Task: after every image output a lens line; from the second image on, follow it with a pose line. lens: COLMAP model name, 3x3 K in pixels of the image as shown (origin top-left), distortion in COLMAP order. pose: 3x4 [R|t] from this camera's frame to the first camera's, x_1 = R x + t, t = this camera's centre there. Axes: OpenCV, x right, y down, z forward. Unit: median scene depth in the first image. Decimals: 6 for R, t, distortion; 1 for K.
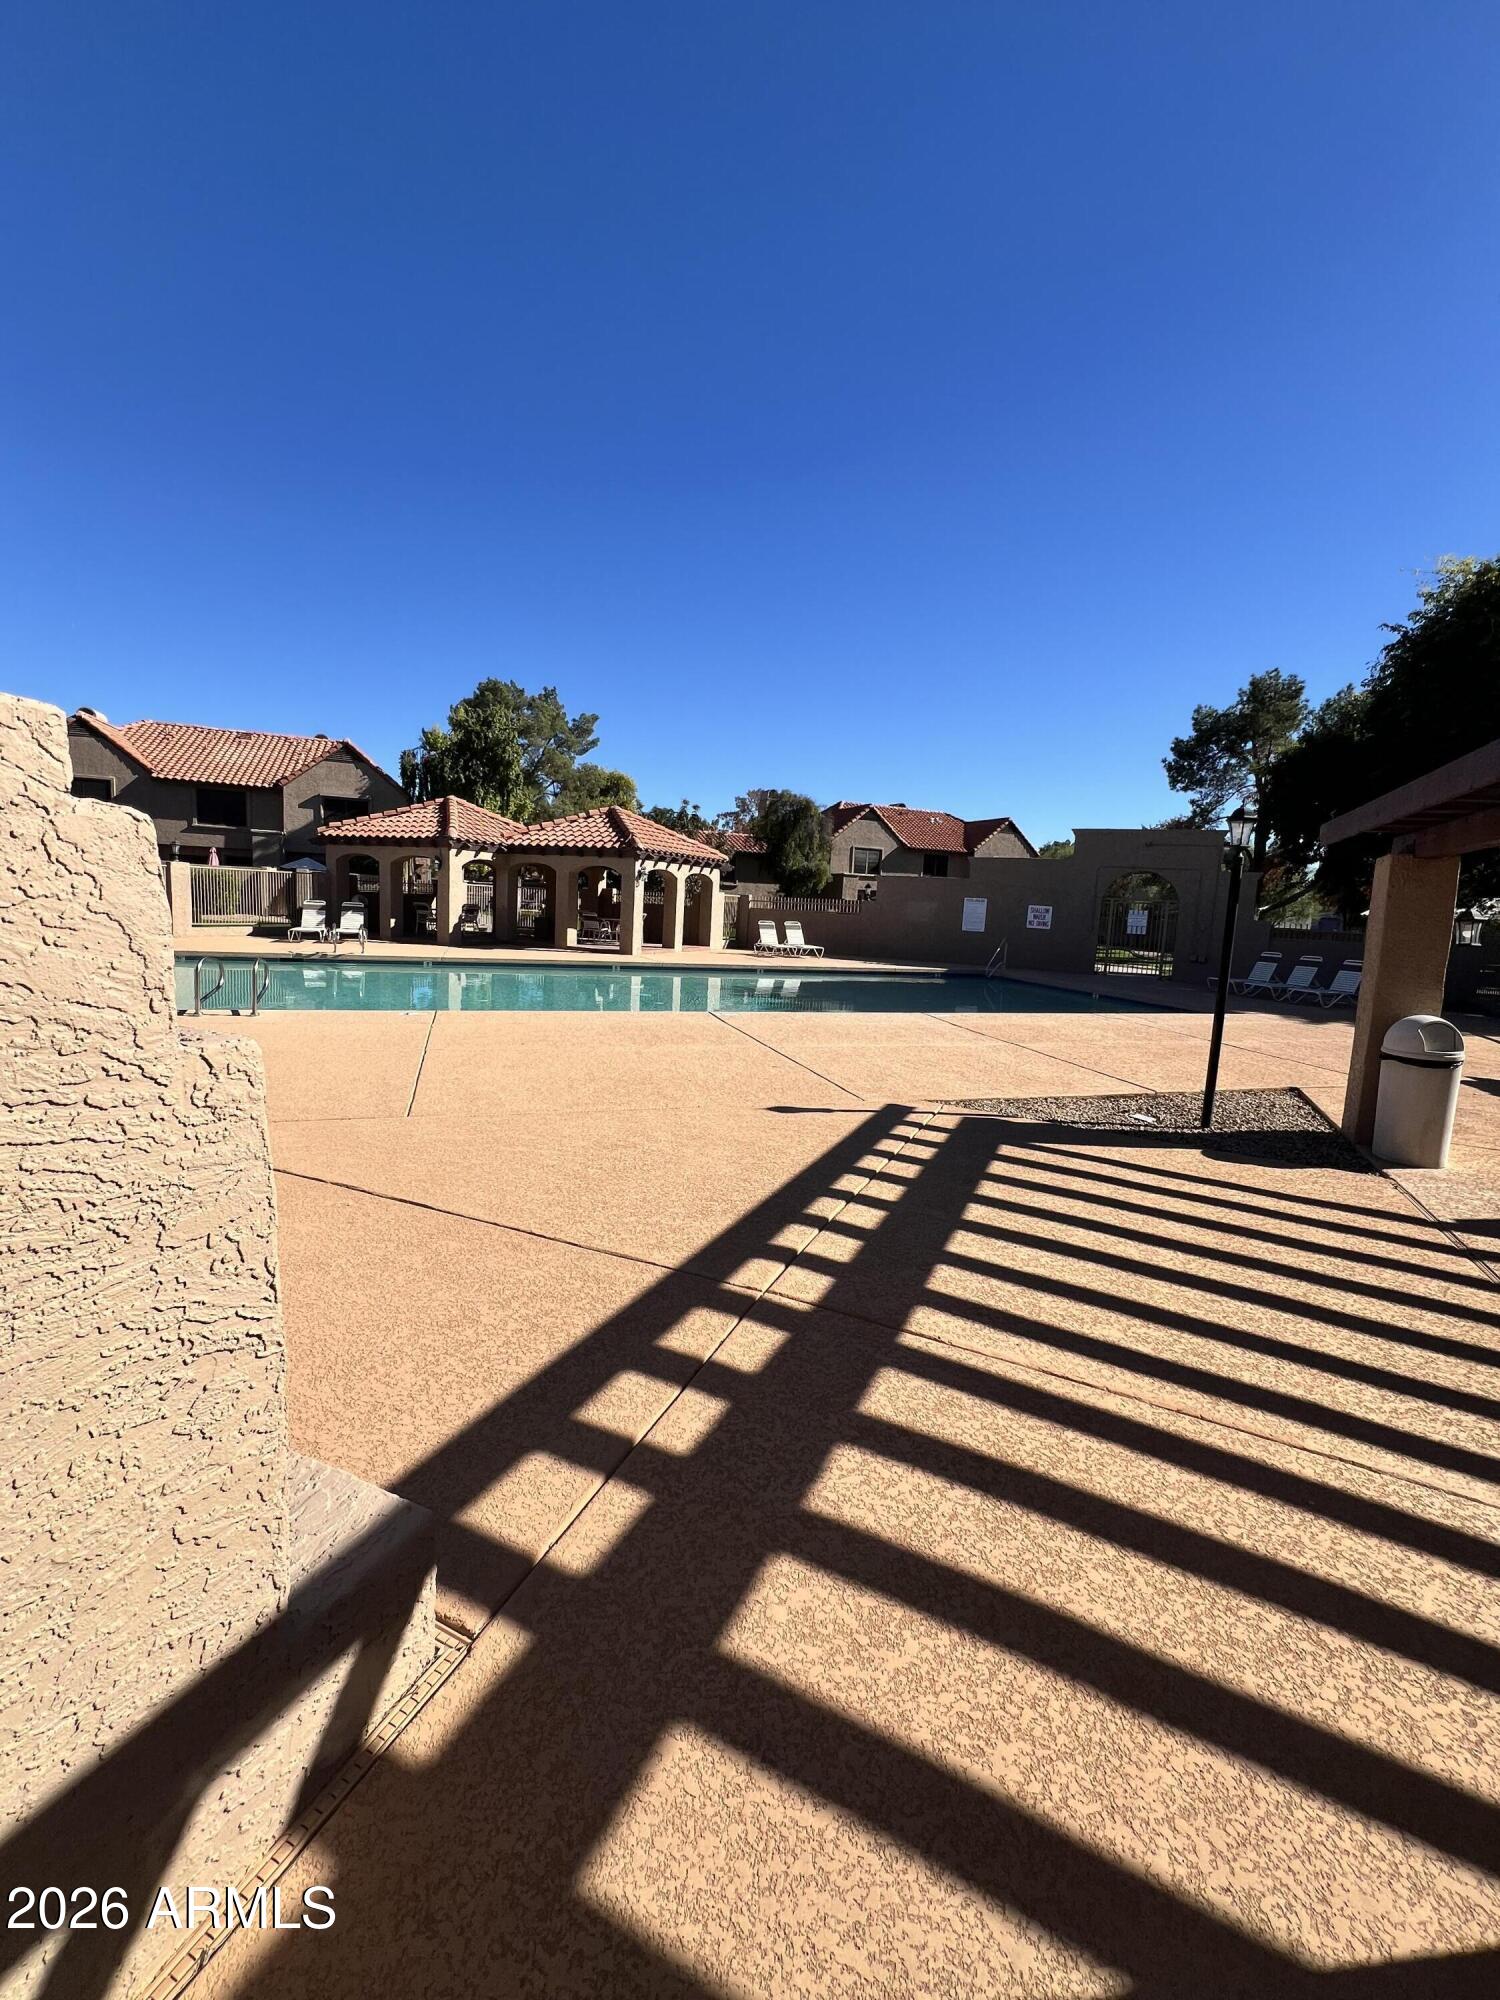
lens RADIAL K [[803.0, 0, 756.5], [0, 803.0, 997.3], [0, 0, 1]] dist [-0.003898, 0.000078]
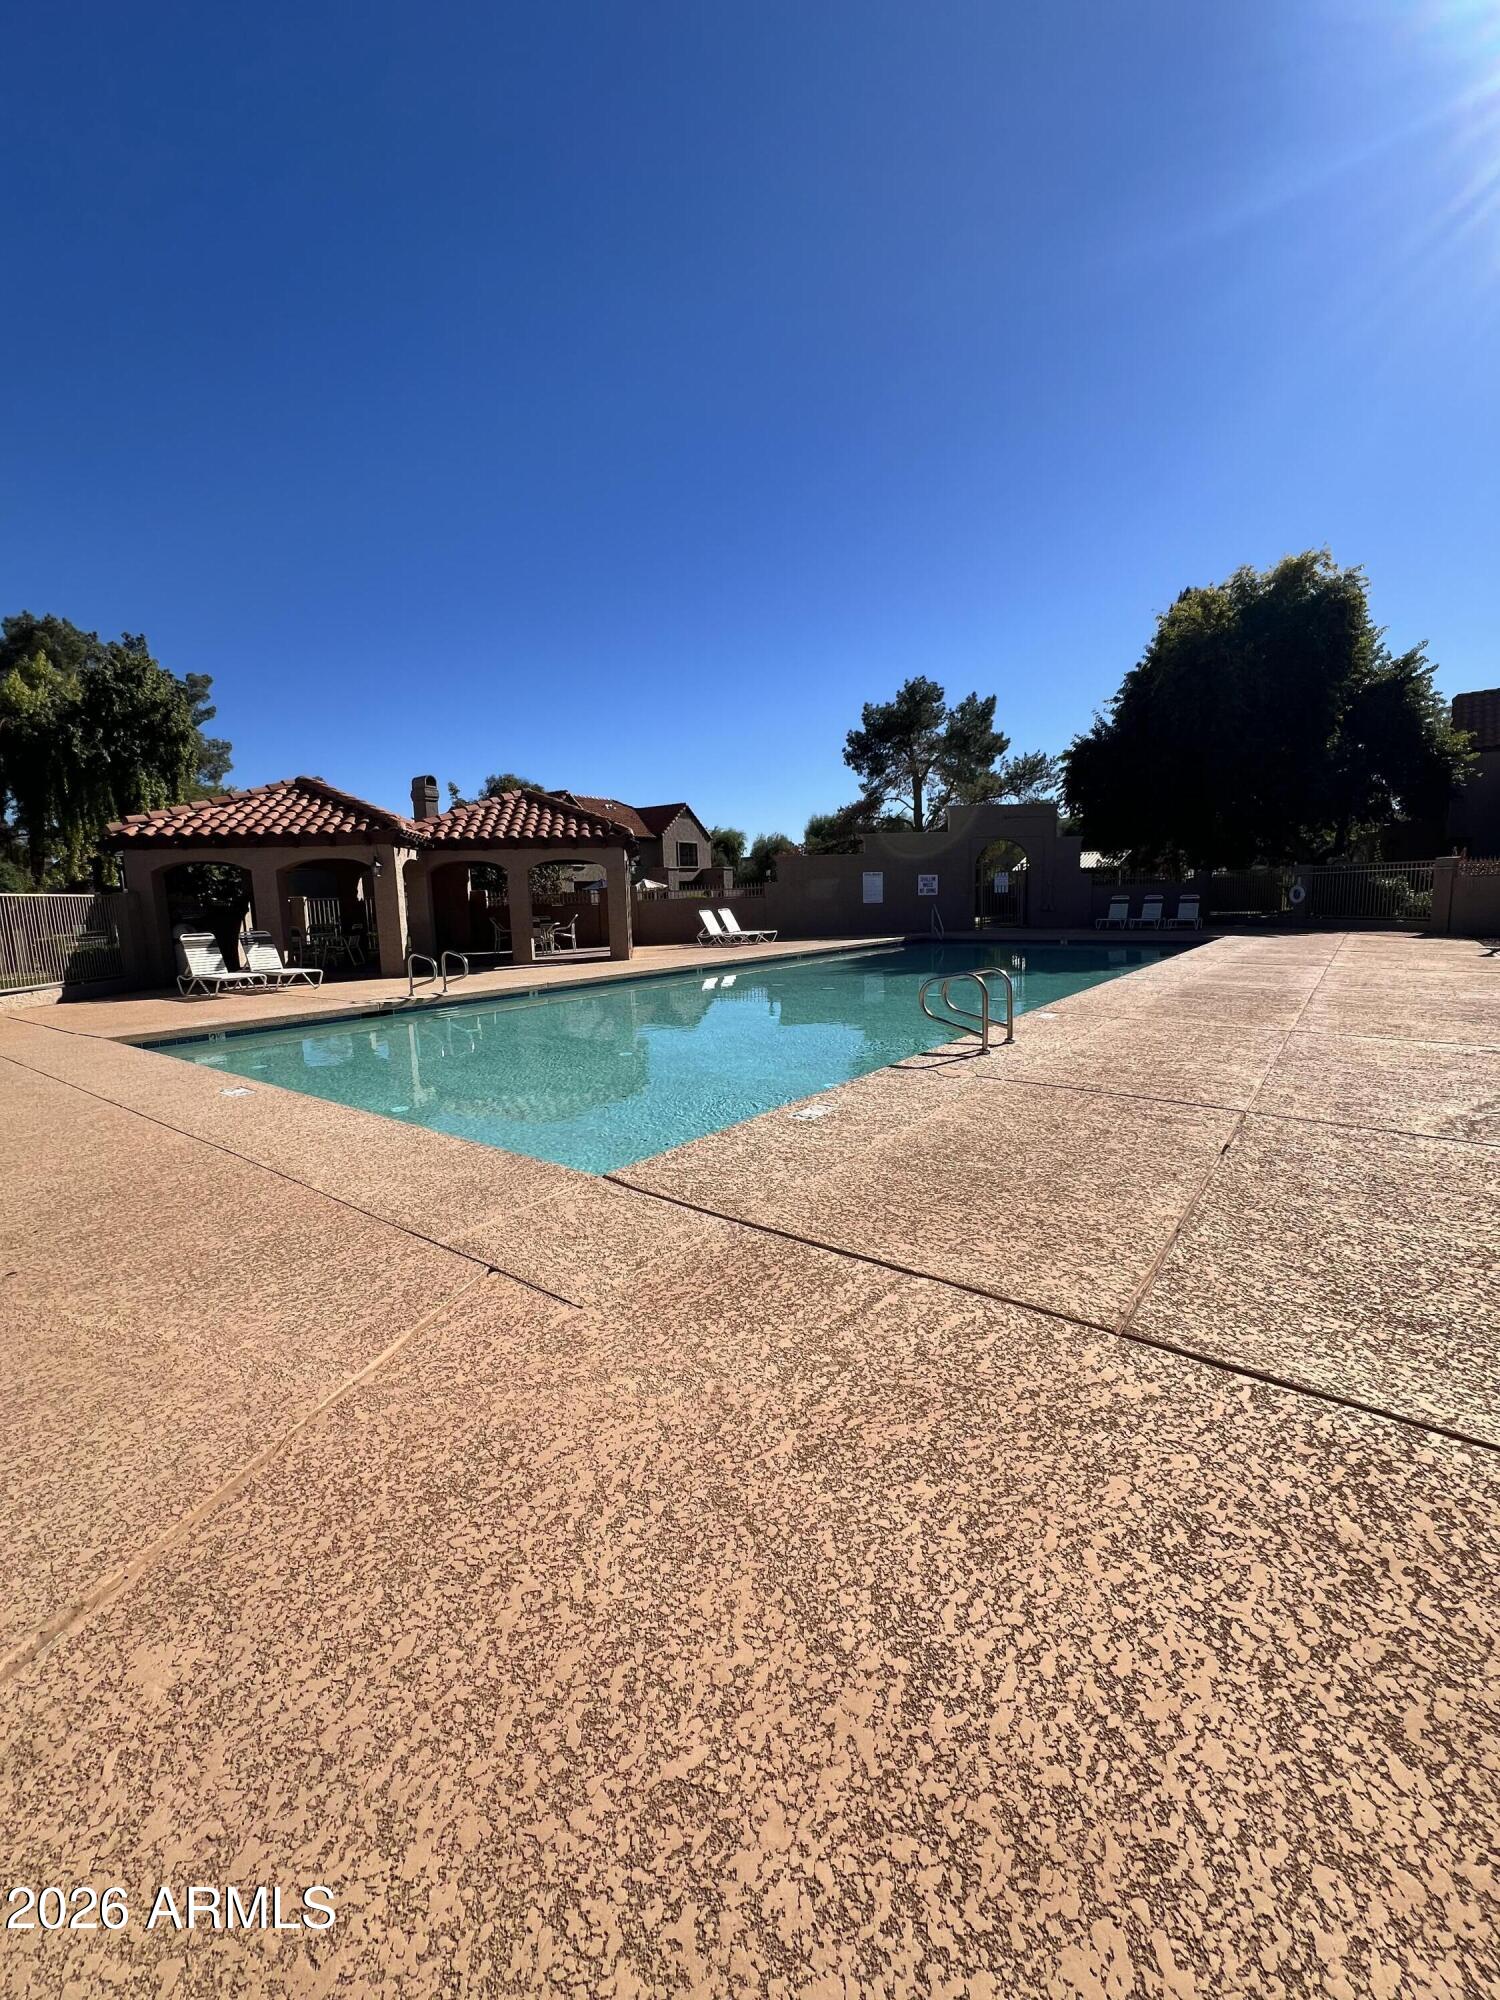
lens RADIAL K [[803.0, 0, 747.5], [0, 803.0, 1006.4], [0, 0, 1]] dist [-0.003898, 0.000078]
pose [[0.836699, -0.149121, 0.526970, -0.458048], [0.137887, 0.988579, 0.060815, -0.034752], [-0.530021, 0.021779, 0.847705, 0.182968]]
